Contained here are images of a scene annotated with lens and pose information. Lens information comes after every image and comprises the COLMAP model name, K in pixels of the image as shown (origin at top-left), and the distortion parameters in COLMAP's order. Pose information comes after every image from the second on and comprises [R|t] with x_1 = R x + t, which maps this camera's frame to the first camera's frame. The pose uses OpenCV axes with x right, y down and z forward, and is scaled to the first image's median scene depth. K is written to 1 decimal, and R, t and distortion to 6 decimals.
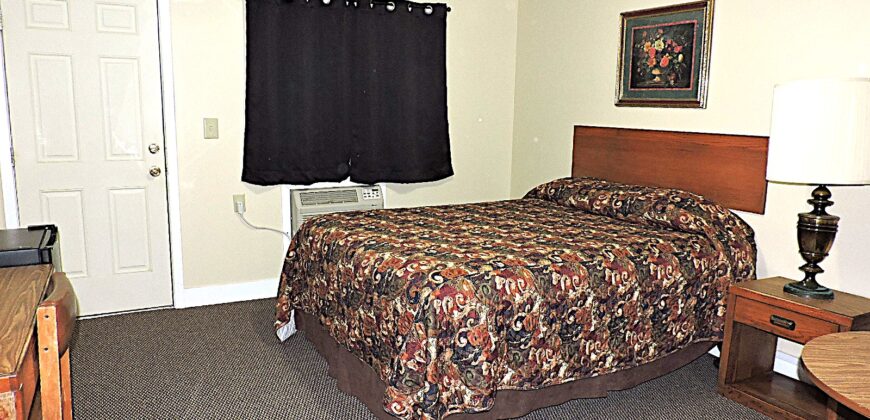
lens RADIAL K [[624.7, 0, 431.8], [0, 624.7, 207.6], [0, 0, 1]] dist [-0.025937, 0.009888]
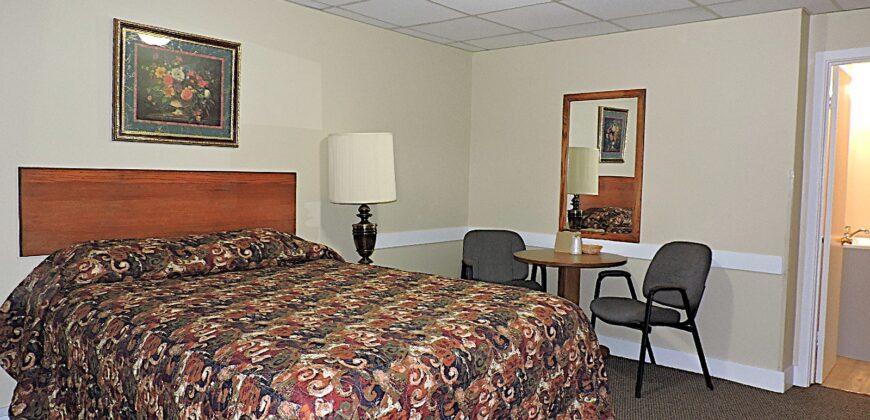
lens RADIAL K [[624.7, 0, 431.8], [0, 624.7, 207.6], [0, 0, 1]] dist [-0.025937, 0.009888]
pose [[-0.367349, -0.076330, 0.926946, -0.609375], [0.121737, 0.984107, 0.129282, -0.149686], [-0.922082, 0.160335, -0.352219, 1.036232]]
